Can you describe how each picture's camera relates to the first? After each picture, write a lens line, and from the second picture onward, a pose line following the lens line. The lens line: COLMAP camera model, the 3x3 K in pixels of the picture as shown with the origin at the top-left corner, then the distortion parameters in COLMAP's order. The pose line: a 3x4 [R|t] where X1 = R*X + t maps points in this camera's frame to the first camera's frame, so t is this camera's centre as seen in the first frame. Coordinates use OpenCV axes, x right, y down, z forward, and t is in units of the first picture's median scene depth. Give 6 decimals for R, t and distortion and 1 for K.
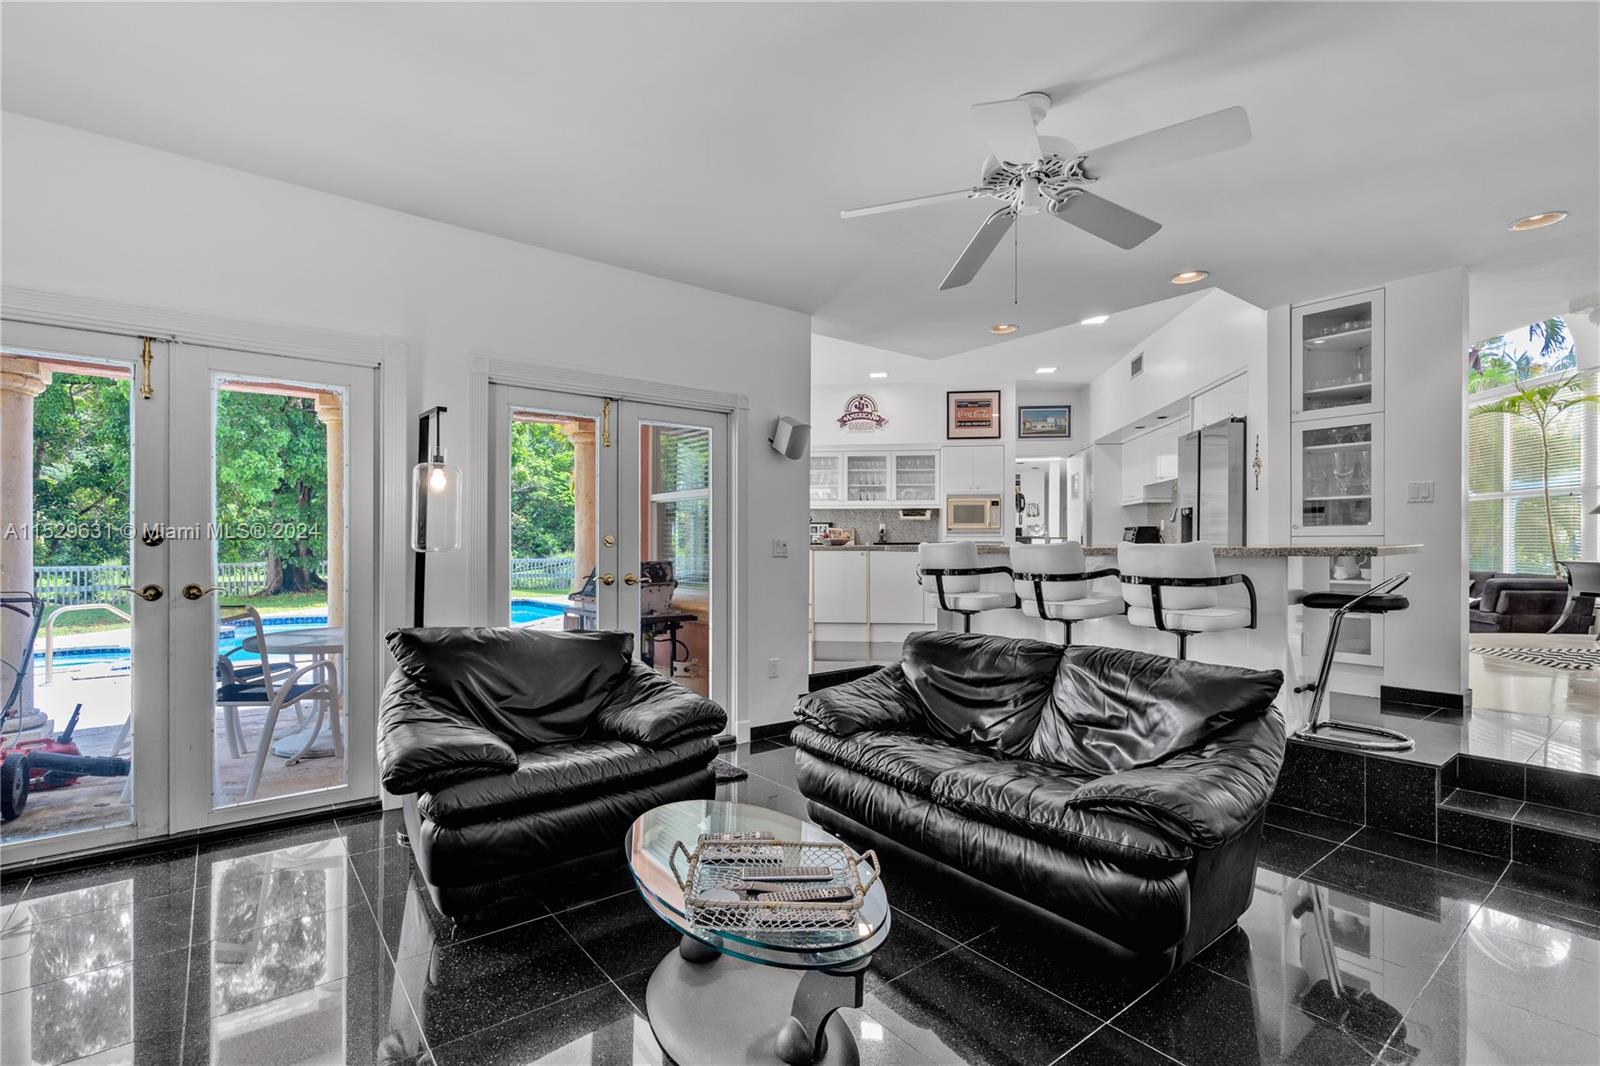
lens RADIAL K [[727.1, 0, 801.4], [0, 727.1, 539.1], [0, 0, 1]] dist [-0.009475, 0.002495]
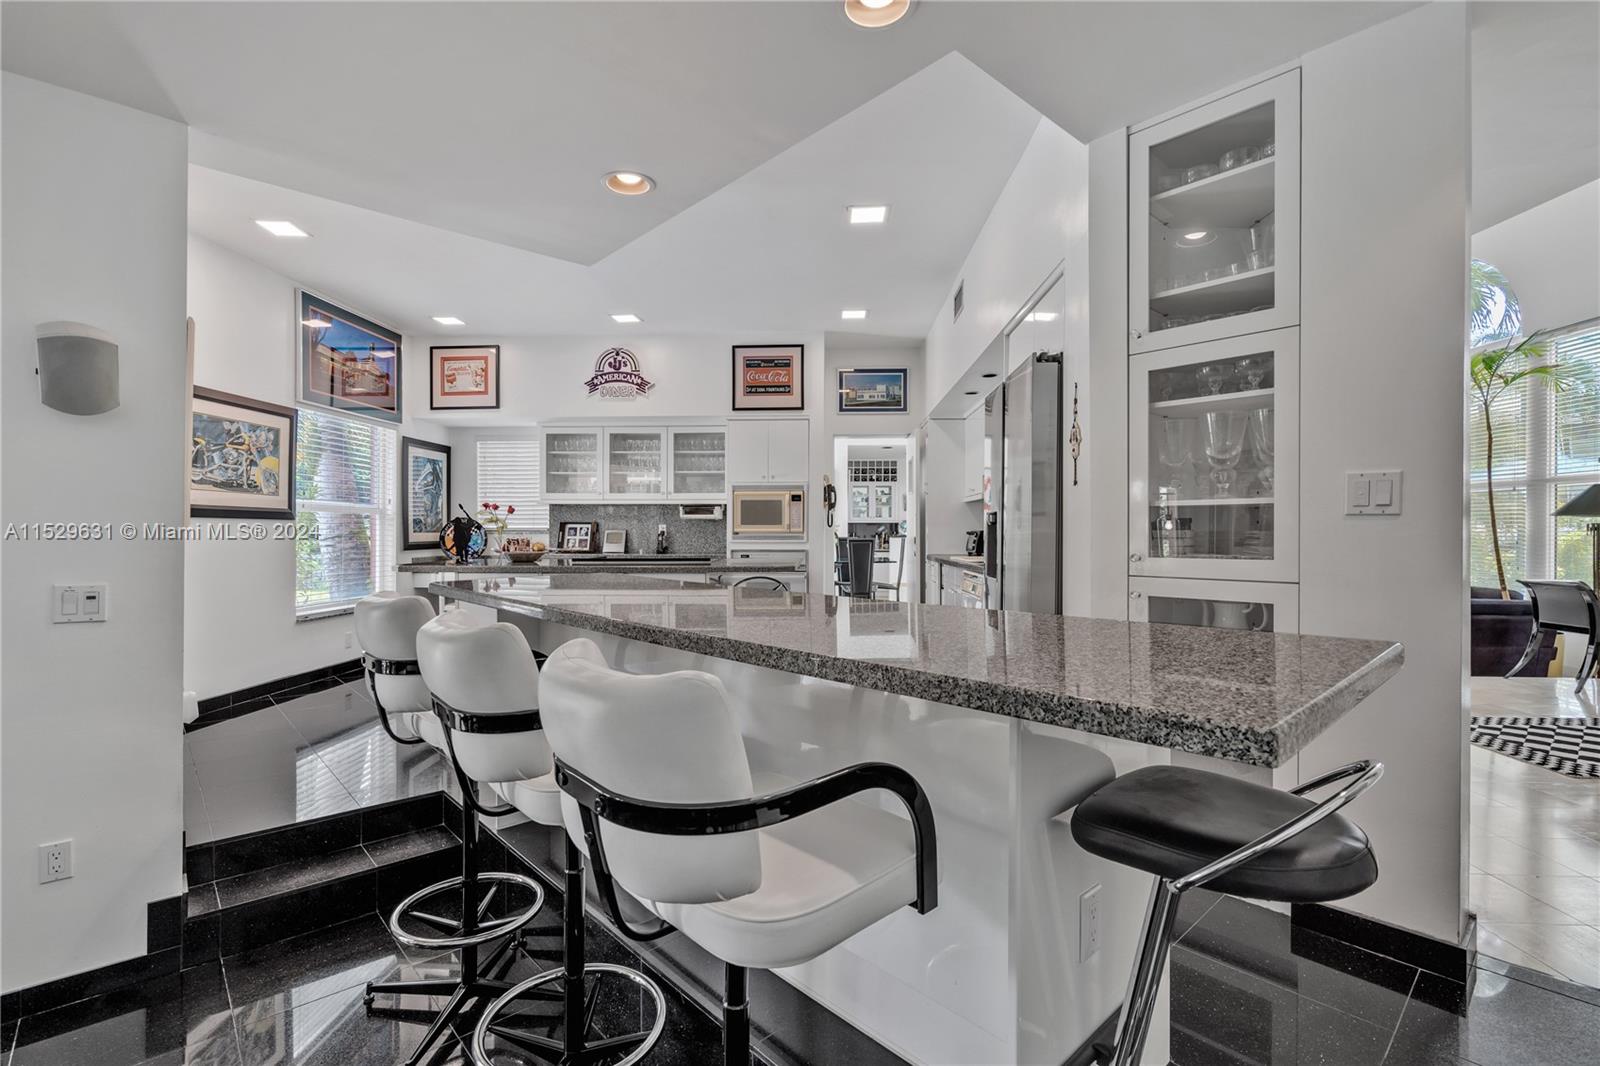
lens RADIAL K [[727.1, 0, 797.3], [0, 727.1, 528.8], [0, 0, 1]] dist [-0.009475, 0.002495]
pose [[0.997241, 0.000706, 0.074226, 0.214449], [-0.000947, 0.999994, 0.003220, -0.020578], [-0.074224, -0.003282, 0.997236, 0.267029]]
